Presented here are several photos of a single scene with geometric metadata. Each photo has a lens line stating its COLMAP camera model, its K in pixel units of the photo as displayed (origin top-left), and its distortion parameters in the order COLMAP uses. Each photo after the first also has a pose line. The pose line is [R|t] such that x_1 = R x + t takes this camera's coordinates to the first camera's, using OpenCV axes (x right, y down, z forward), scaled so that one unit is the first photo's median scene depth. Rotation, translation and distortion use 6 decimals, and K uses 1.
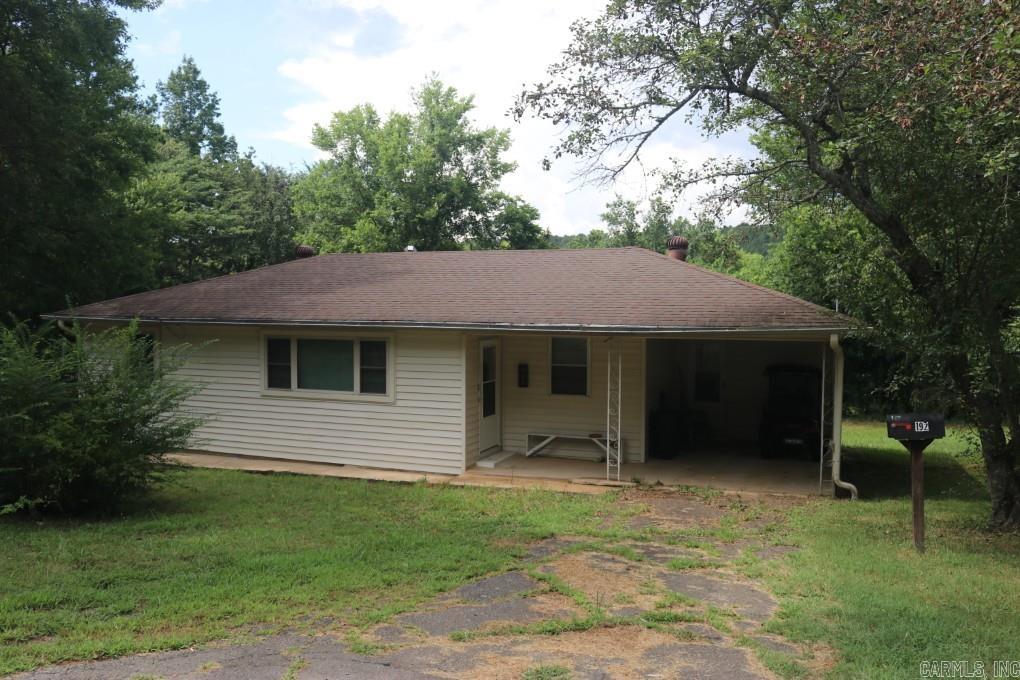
lens RADIAL K [[820.4, 0, 510.0], [0, 820.4, 340.0], [0, 0, 1]] dist [-0.166524, 0.148256]
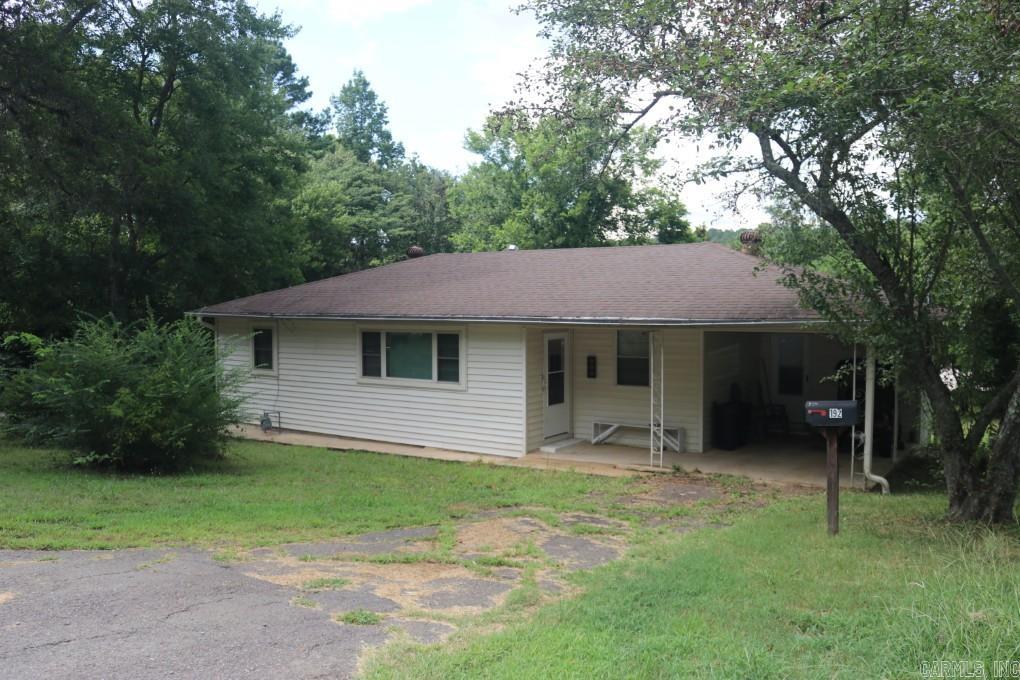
lens RADIAL K [[820.4, 0, 510.0], [0, 820.4, 340.0], [0, 0, 1]] dist [-0.166524, 0.148256]
pose [[0.974497, 0.001140, -0.224397, 0.153133], [-0.000117, 0.999990, 0.004571, 0.004159], [0.224400, -0.004428, 0.974487, -0.049947]]
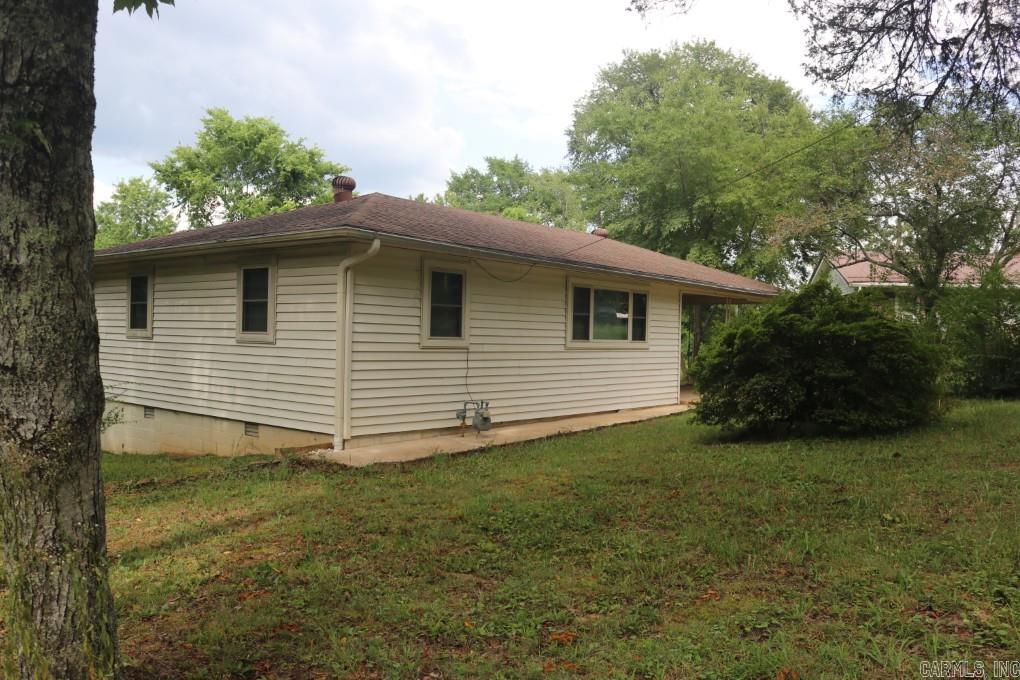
lens RADIAL K [[820.4, 0, 510.0], [0, 820.4, 340.0], [0, 0, 1]] dist [-0.166524, 0.148256]
pose [[0.314380, -0.045126, 0.948224, -1.230045], [-0.077445, 0.994321, 0.072996, -0.004184], [-0.946133, -0.096384, 0.309099, 0.789918]]
